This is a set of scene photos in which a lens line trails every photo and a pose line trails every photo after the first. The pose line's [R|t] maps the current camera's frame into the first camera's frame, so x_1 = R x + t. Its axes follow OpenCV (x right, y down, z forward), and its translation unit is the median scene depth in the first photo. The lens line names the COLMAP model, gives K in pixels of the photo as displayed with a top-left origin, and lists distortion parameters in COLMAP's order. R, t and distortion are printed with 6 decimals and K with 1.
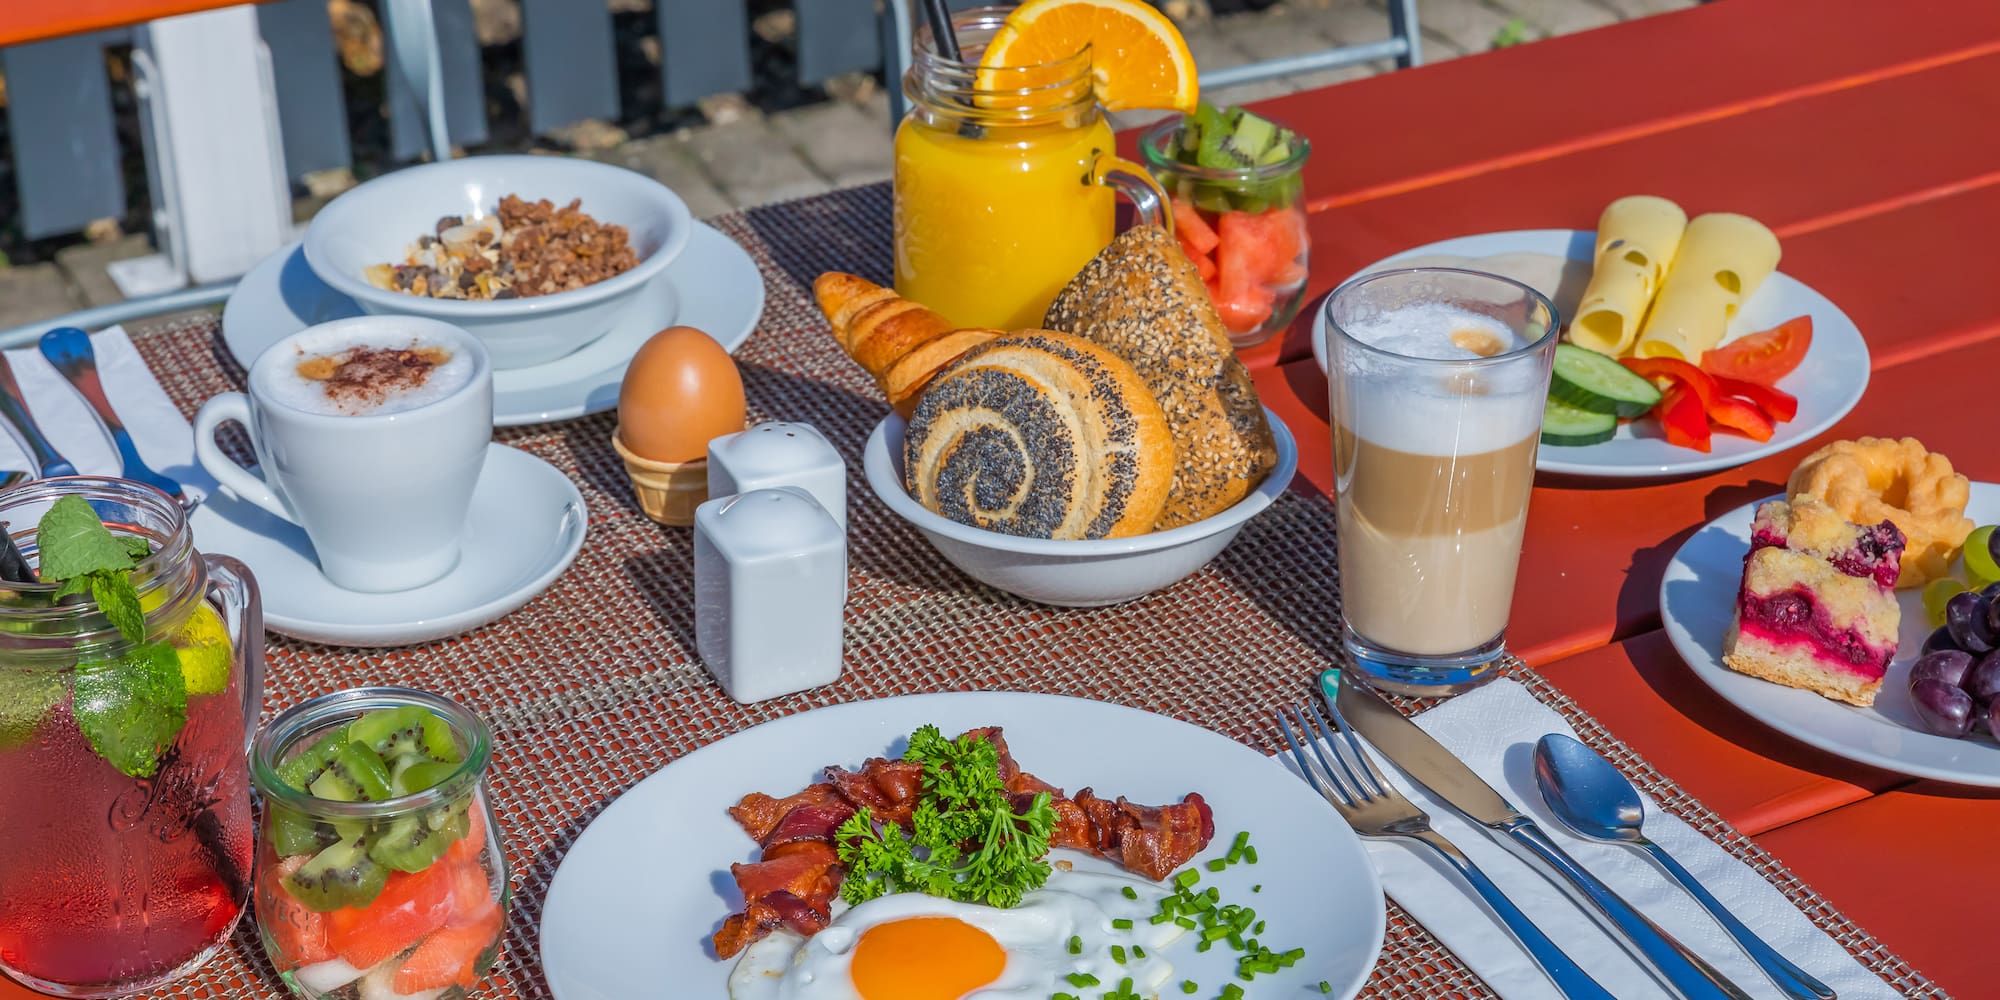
lens RADIAL K [[3336.2, 0, 1000.0], [0, 3336.2, 500.0], [0, 0, 1]] dist [0.006208, 0.031344]
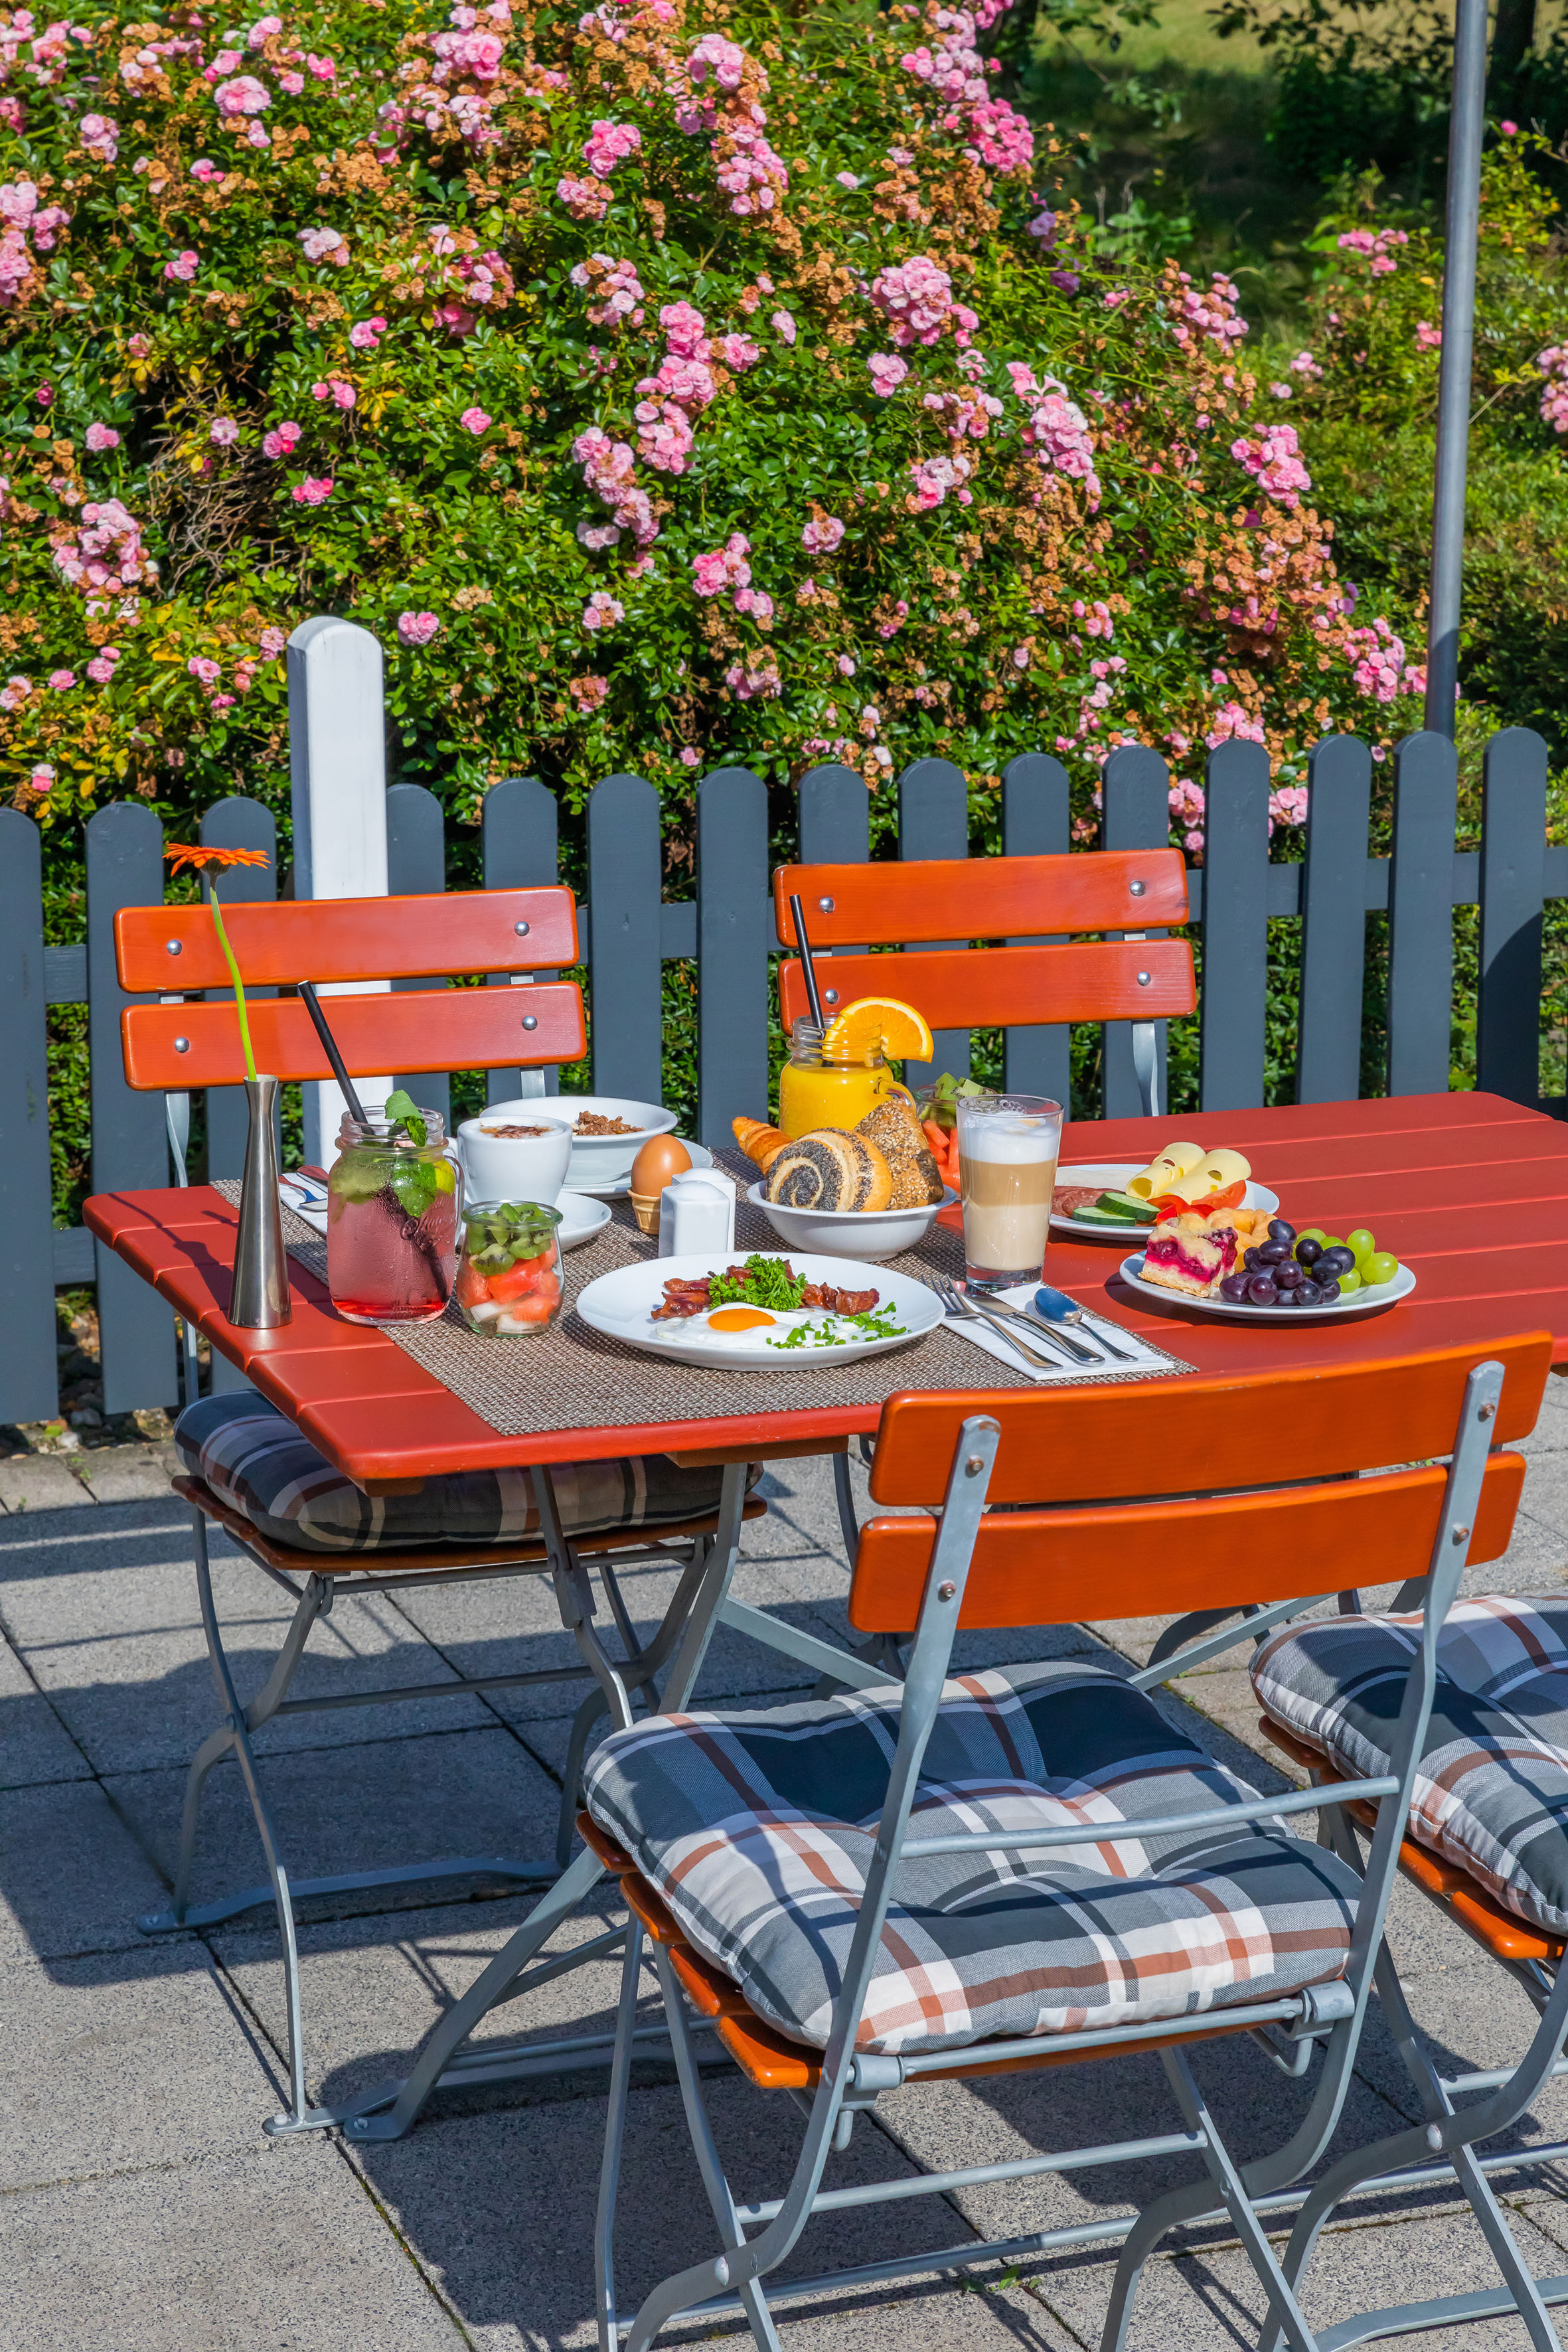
lens RADIAL K [[4584.8, 0, 784.0], [0, 4584.8, 1176.0], [0, 0, 1]] dist [-0.015798, -0.029514]
pose [[0.993476, 0.045351, -0.104636, 0.290579], [-0.073430, 0.956403, -0.282667, 0.812970], [0.087254, 0.288507, 0.953494, -1.778710]]
